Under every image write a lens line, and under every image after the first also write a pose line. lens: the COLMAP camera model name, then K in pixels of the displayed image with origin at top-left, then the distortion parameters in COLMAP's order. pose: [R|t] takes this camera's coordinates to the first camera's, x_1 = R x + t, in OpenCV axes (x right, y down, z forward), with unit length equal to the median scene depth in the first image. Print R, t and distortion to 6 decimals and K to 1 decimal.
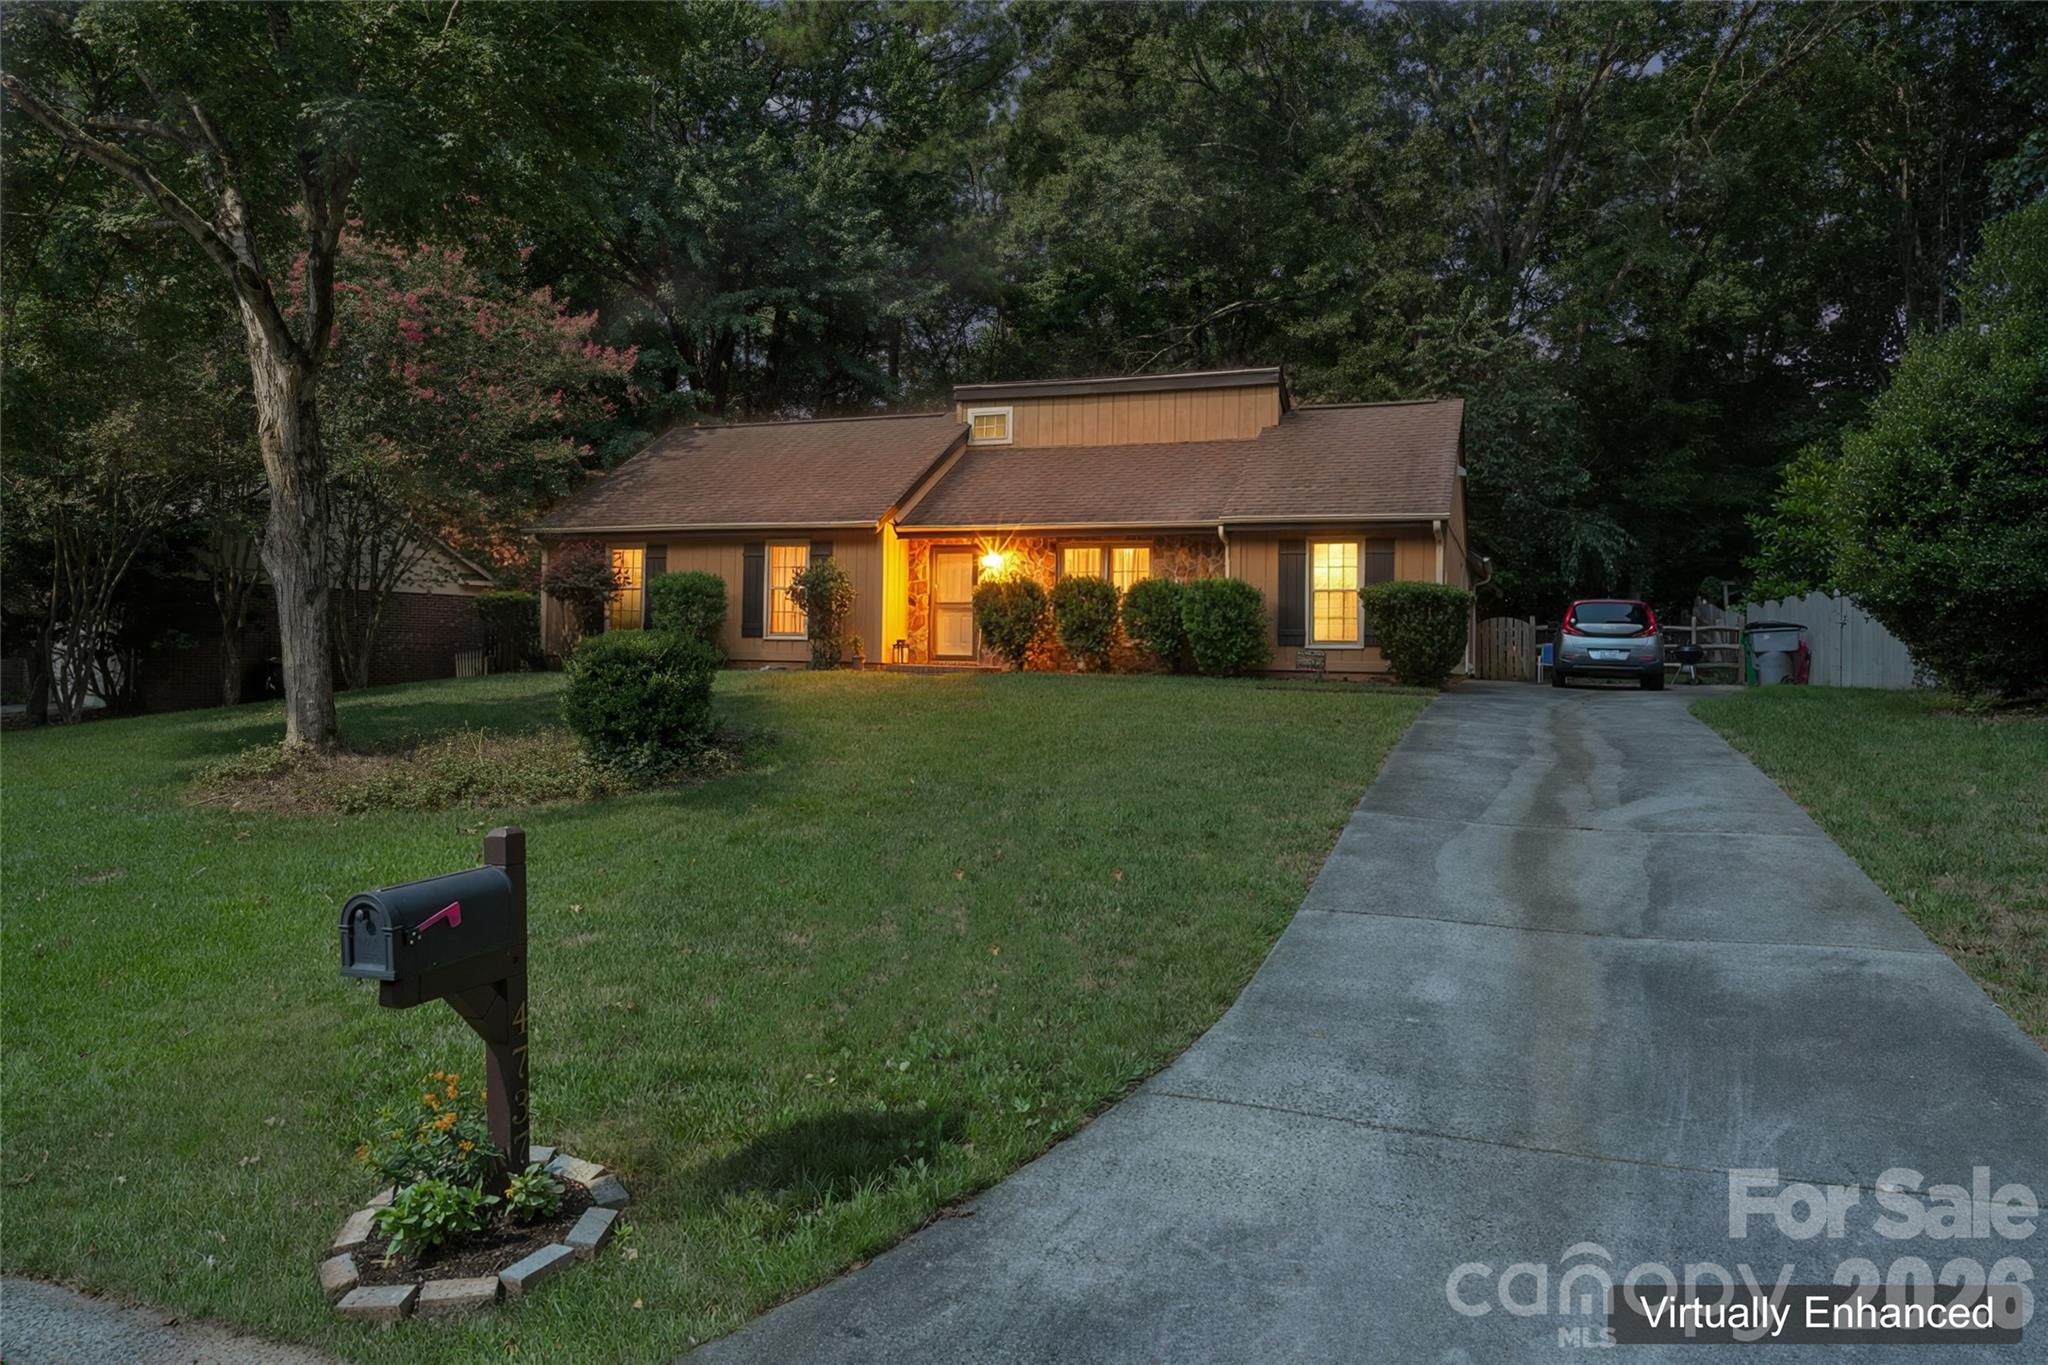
lens RADIAL K [[1366.2, 0, 1024.0], [0, 1366.2, 682.5], [0, 0, 1]] dist [-0.000320, 0.000122]
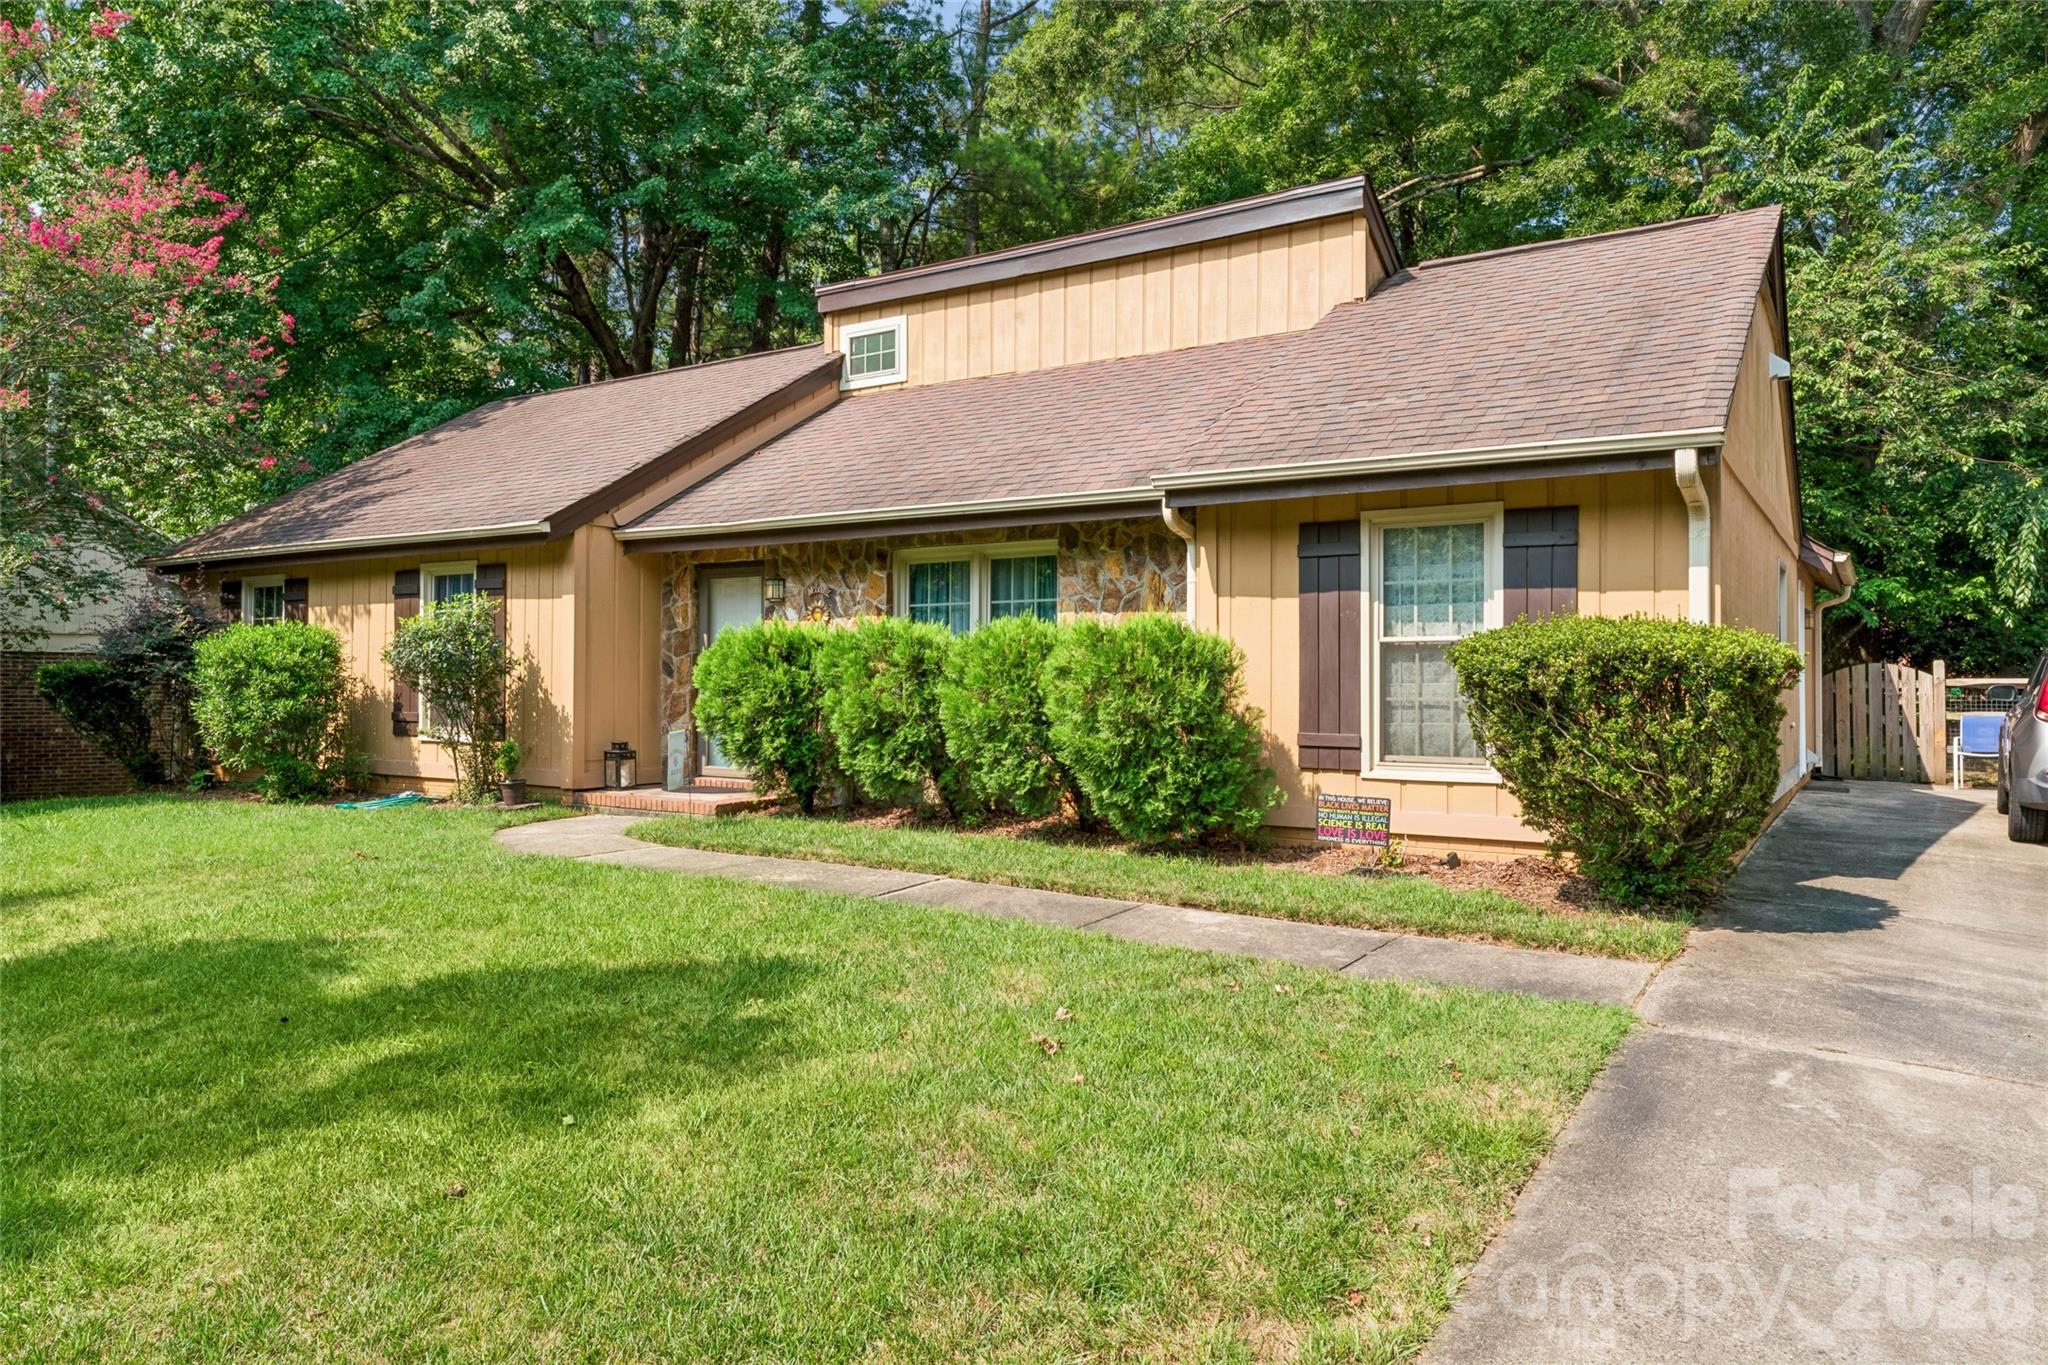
lens RADIAL K [[1301.3, 0, 1021.9], [0, 1301.3, 707.5], [0, 0, 1]] dist [-0.001195, -0.001402]
pose [[0.971251, -0.005773, -0.237986, 0.175047], [0.007159, 0.999962, 0.004960, -0.043319], [0.237948, -0.006522, 0.971256, 0.509943]]
